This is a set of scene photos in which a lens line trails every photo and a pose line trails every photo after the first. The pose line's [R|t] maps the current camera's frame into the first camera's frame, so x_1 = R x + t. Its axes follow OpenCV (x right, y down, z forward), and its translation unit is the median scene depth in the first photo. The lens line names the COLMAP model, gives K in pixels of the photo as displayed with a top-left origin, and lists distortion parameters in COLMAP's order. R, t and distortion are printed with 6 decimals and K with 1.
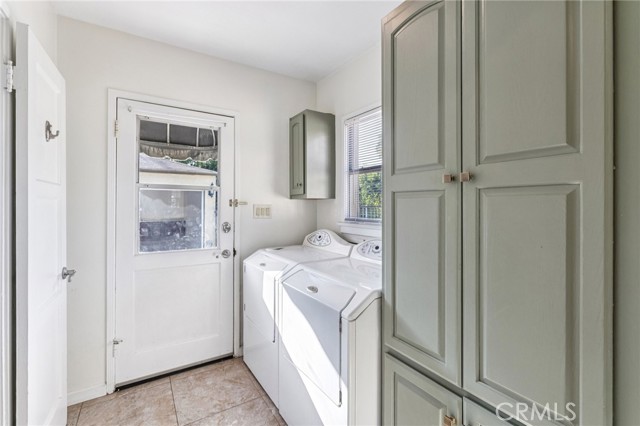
lens RADIAL K [[285.6, 0, 320.5], [0, 285.6, 203.1], [0, 0, 1]] dist [-0.000076, -0.000012]
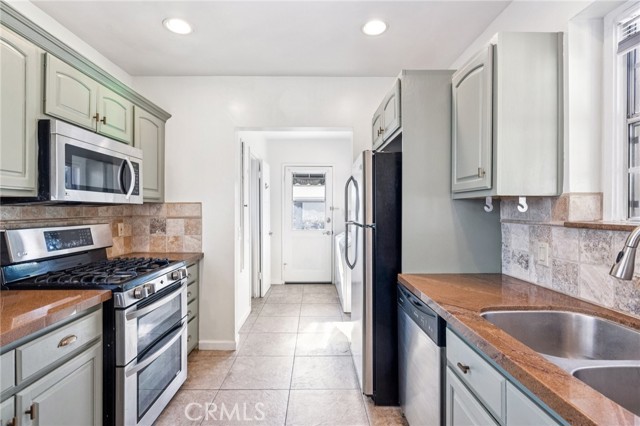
lens RADIAL K [[319.9, 0, 318.2], [0, 319.9, 205.7], [0, 0, 1]] dist [-0.003282, -0.000534]
pose [[0.849280, -0.006349, -0.527904, 0.976802], [0.004864, 0.999979, -0.004202, -0.013324], [0.527920, 0.001001, 0.849294, -1.183502]]
